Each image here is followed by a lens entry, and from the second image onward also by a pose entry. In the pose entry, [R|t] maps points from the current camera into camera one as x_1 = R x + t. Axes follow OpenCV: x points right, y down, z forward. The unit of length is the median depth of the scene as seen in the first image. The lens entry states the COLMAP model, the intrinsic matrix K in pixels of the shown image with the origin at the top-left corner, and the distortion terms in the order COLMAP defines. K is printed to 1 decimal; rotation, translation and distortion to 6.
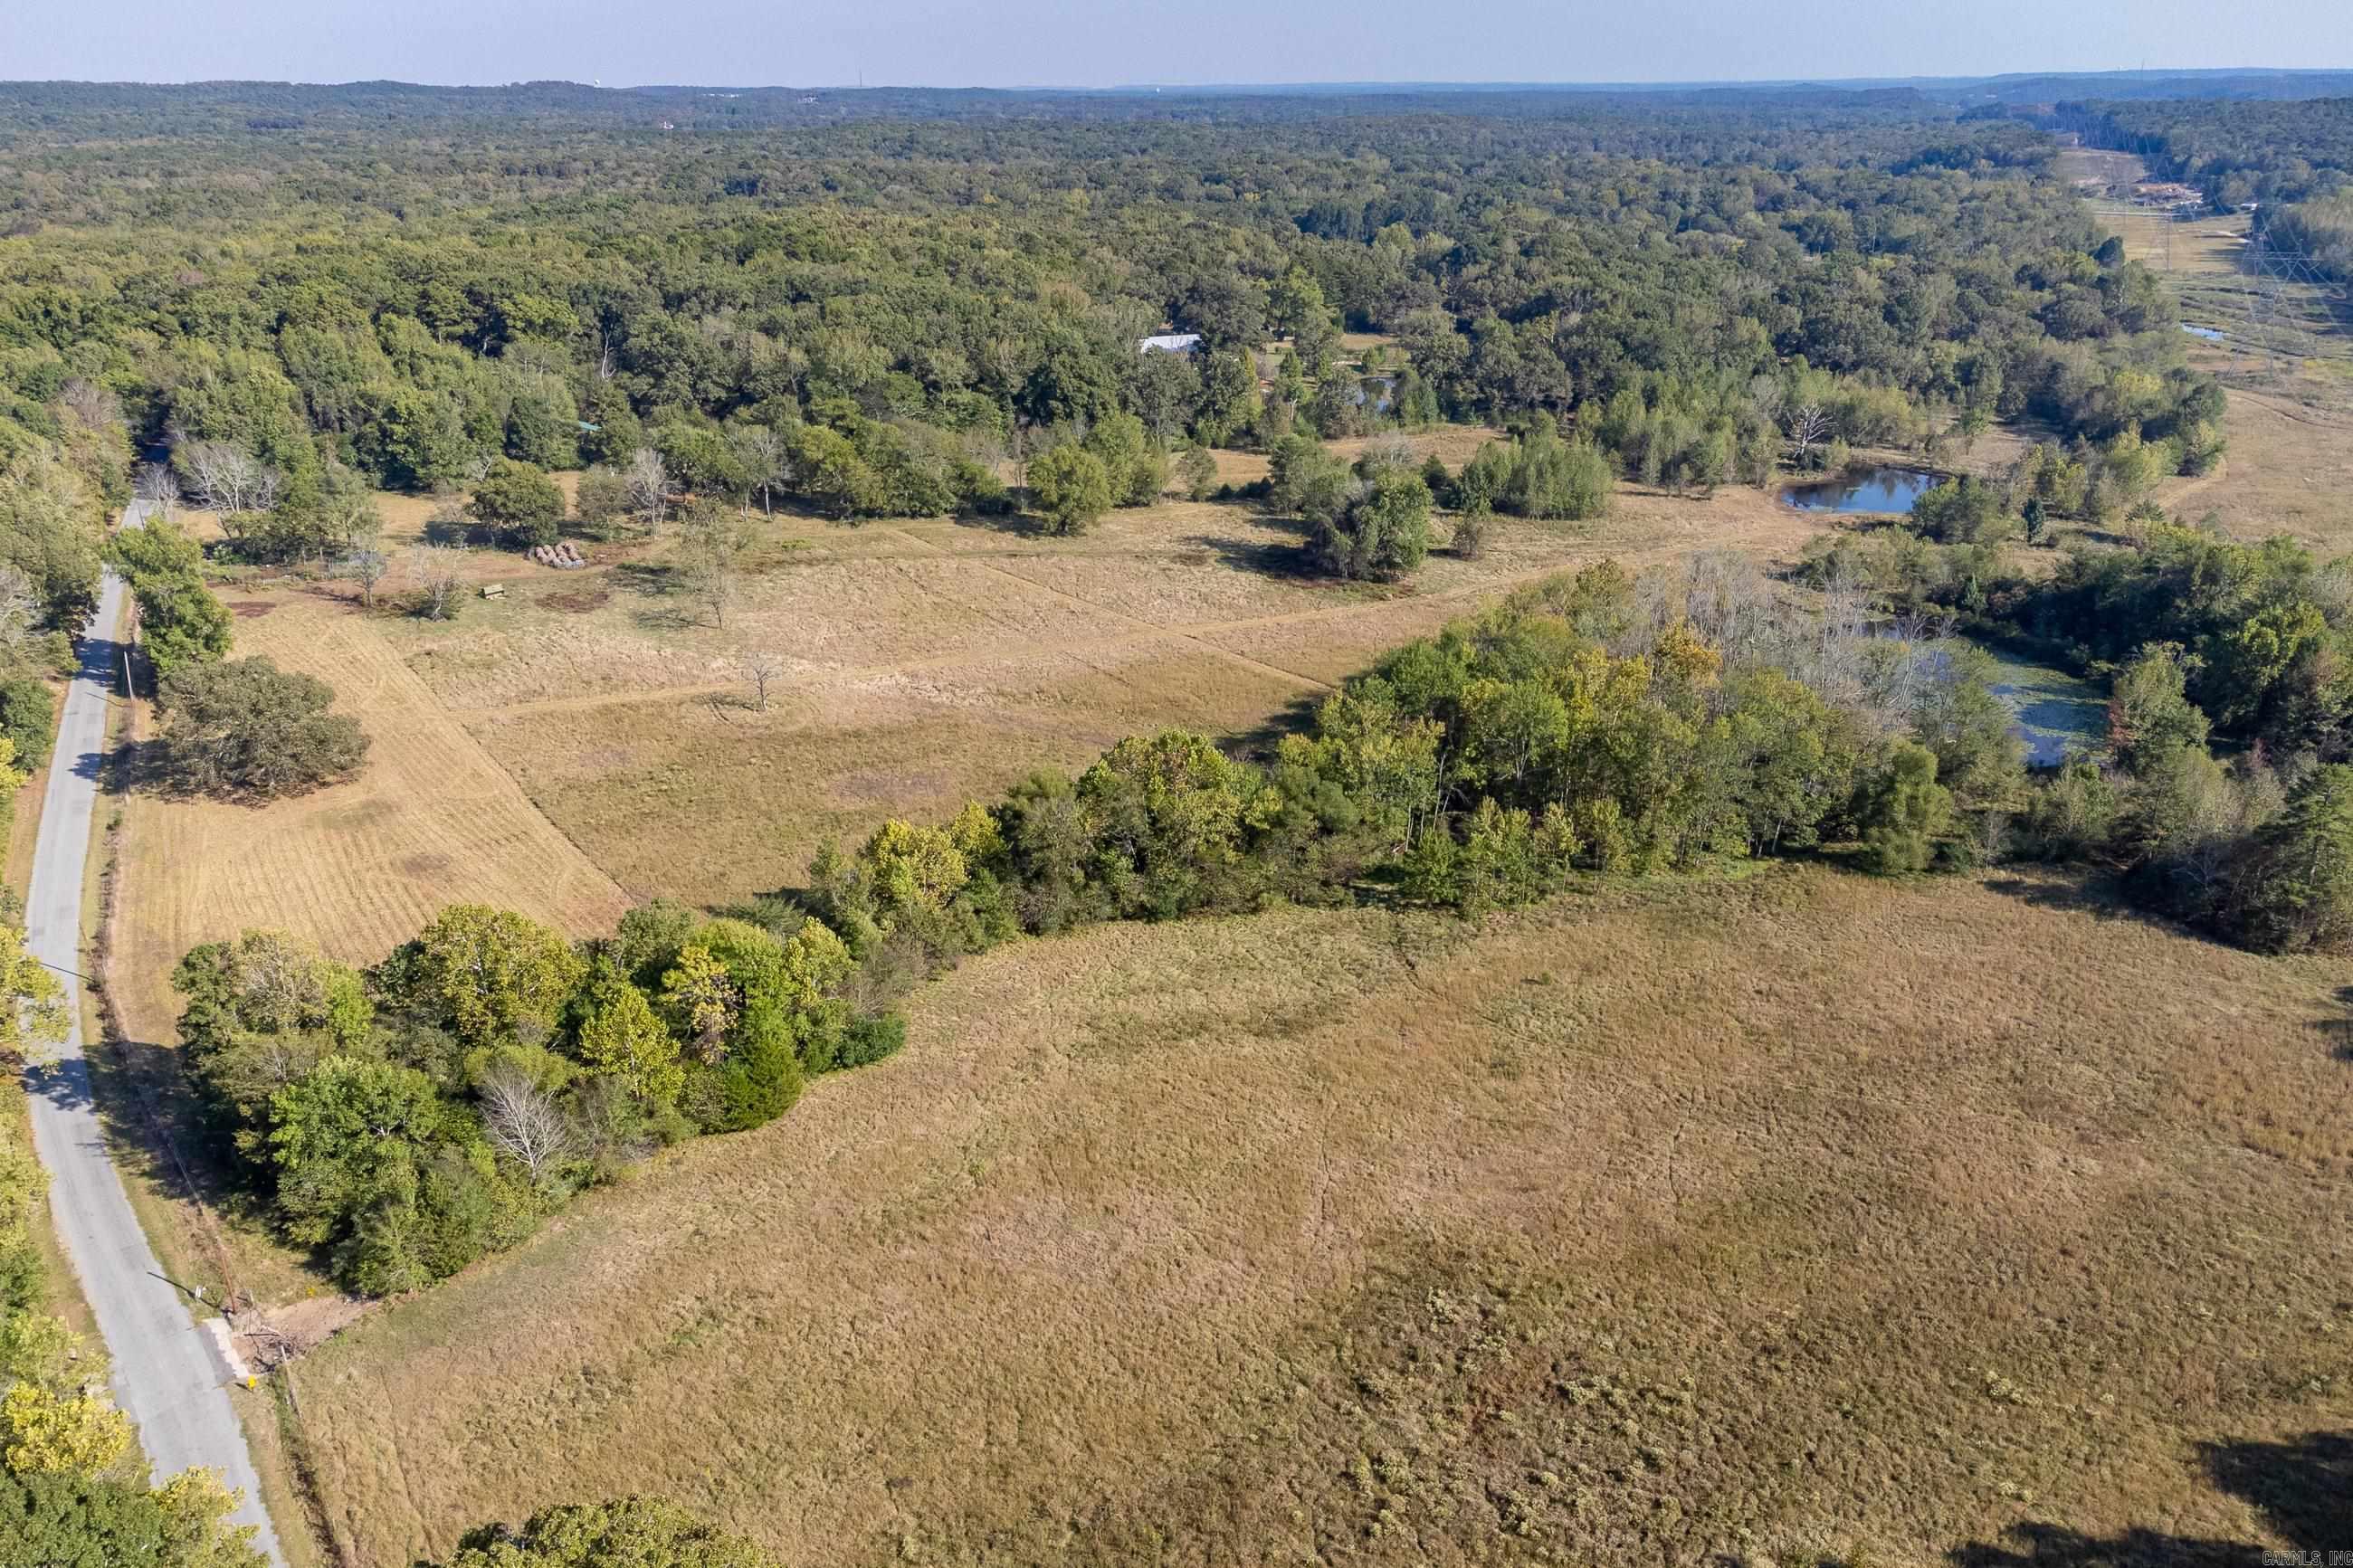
lens RADIAL K [[1794.8, 0, 1173.1], [0, 1794.8, 780.8], [0, 0, 1]] dist [0.004669, 0.022423]
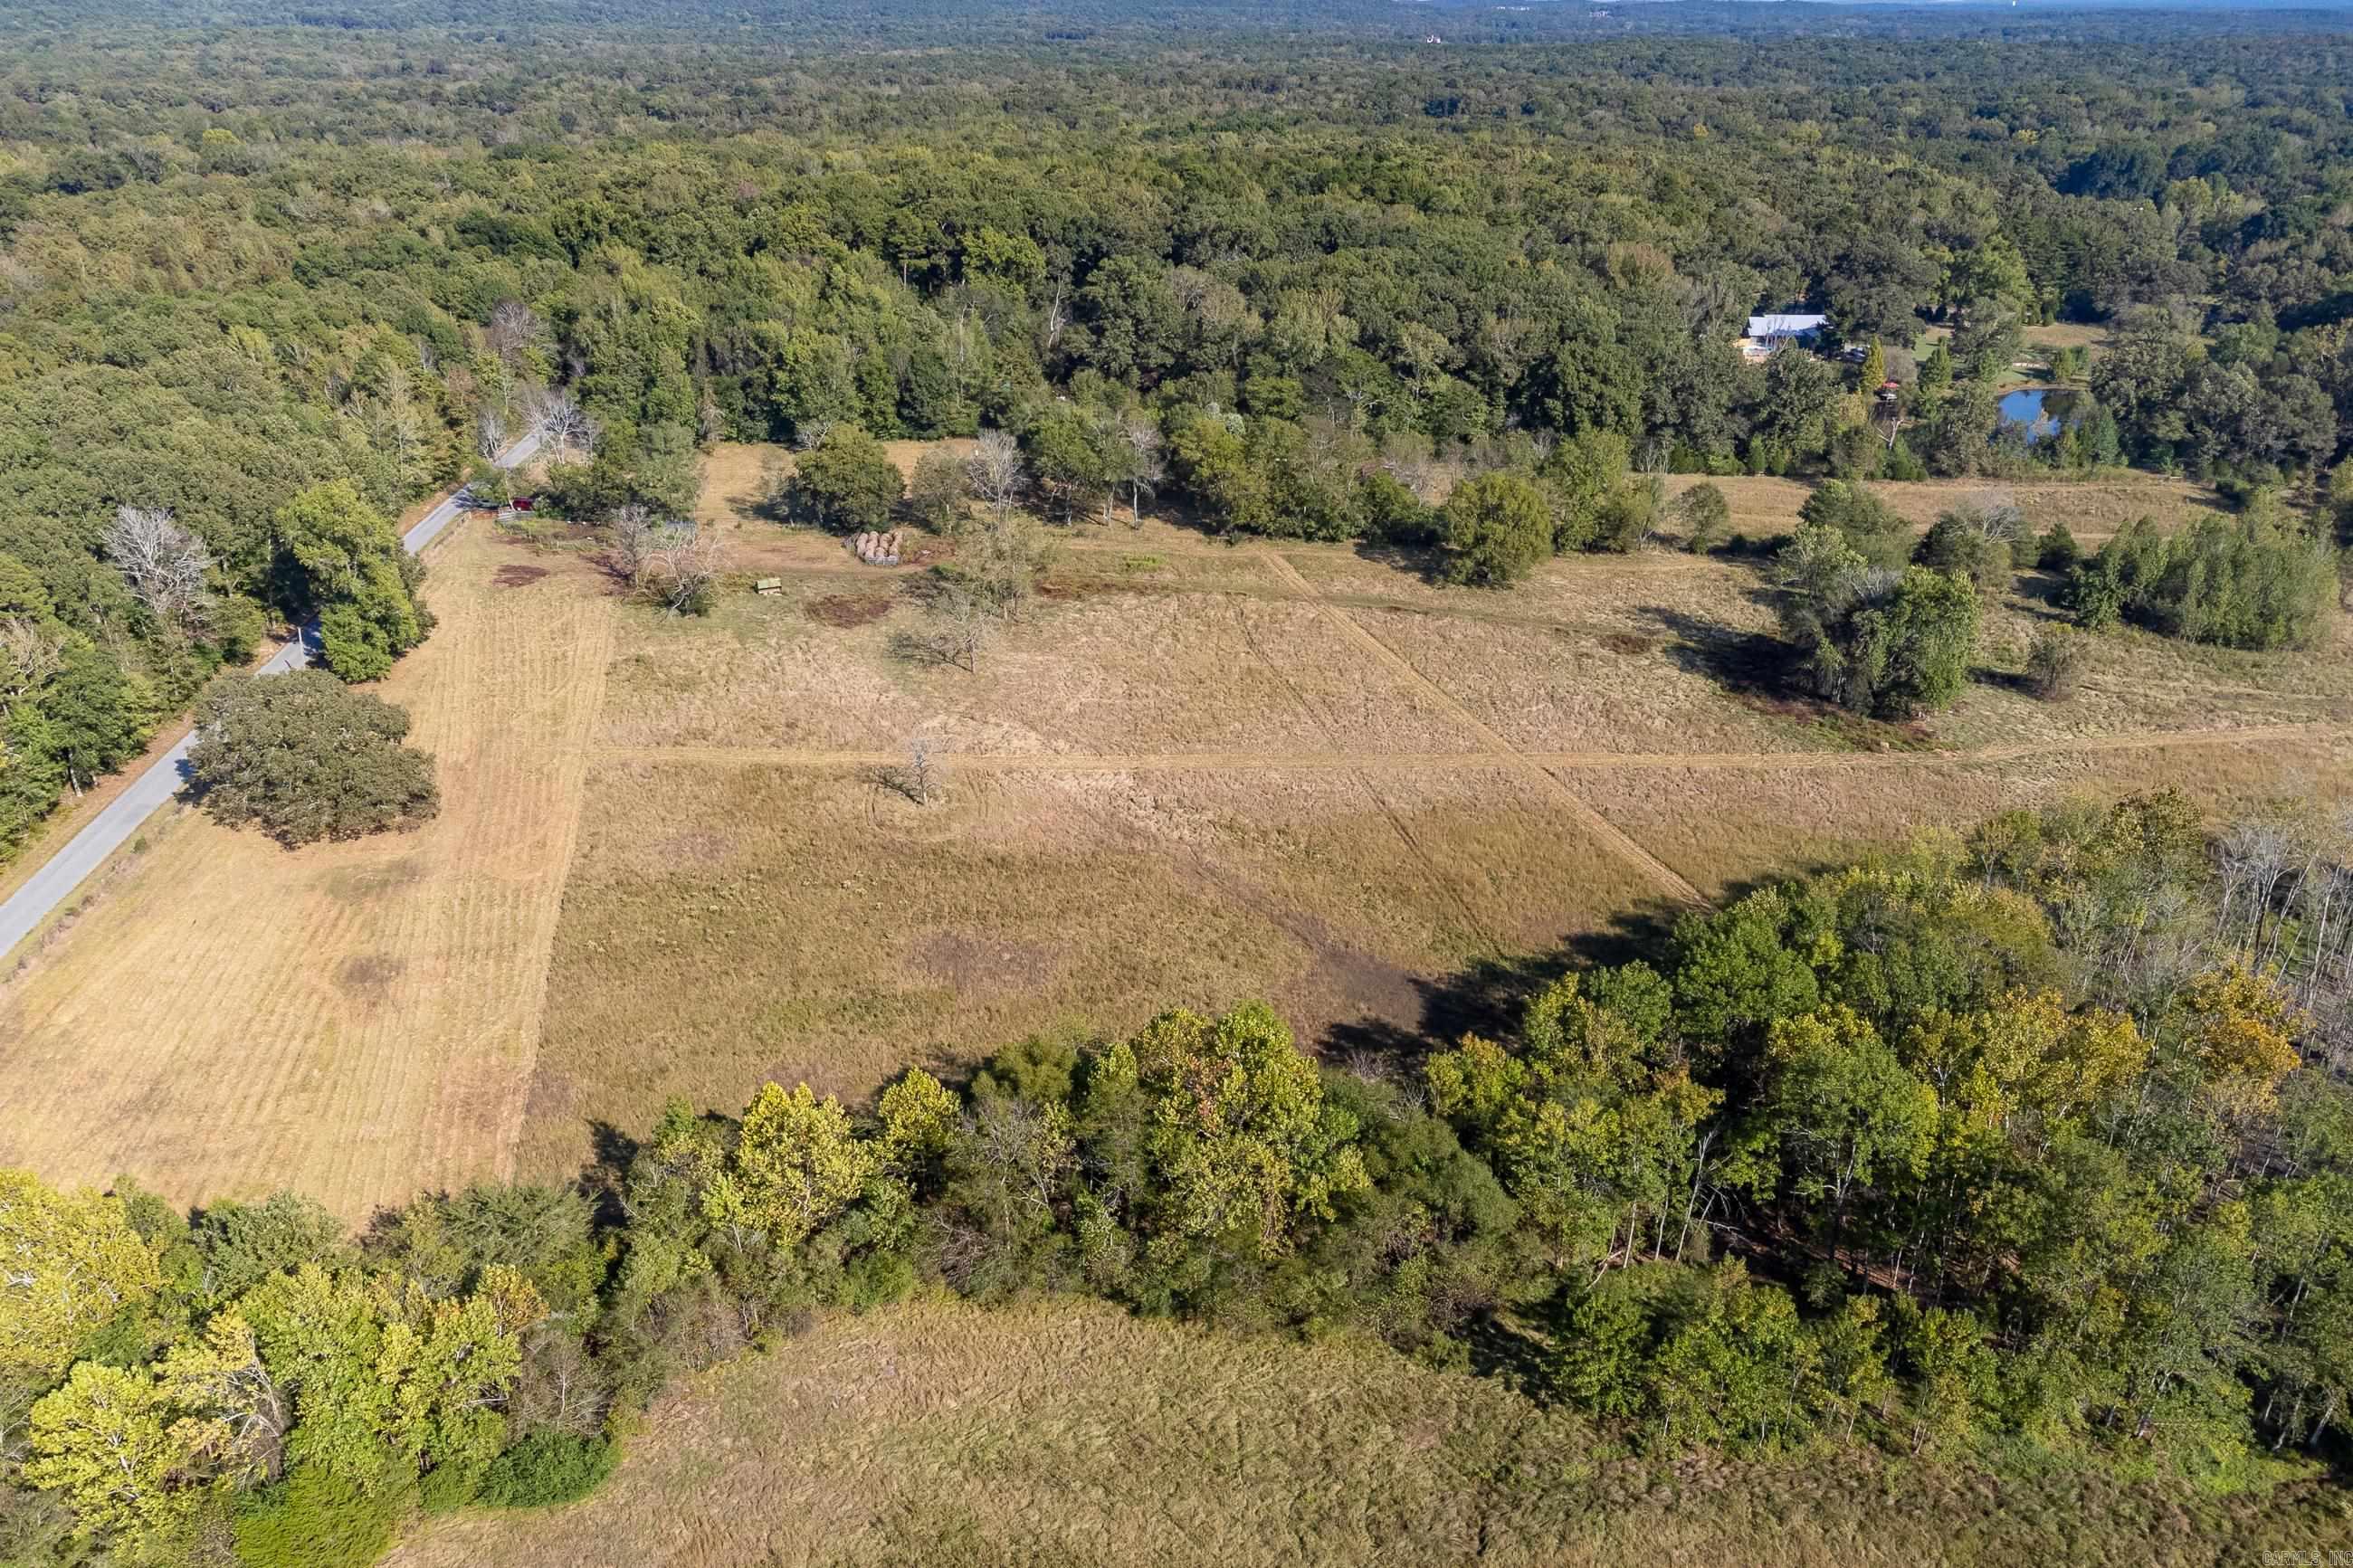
lens RADIAL K [[1767.3, 0, 1176.3], [0, 1767.3, 824.7], [0, 0, 1]] dist [0.003803, 0.029231]
pose [[0.915669, 0.175436, -0.361624, 0.094801], [-0.151083, 0.983965, 0.094797, -0.074148], [0.372456, -0.032168, 0.927492, 0.201862]]
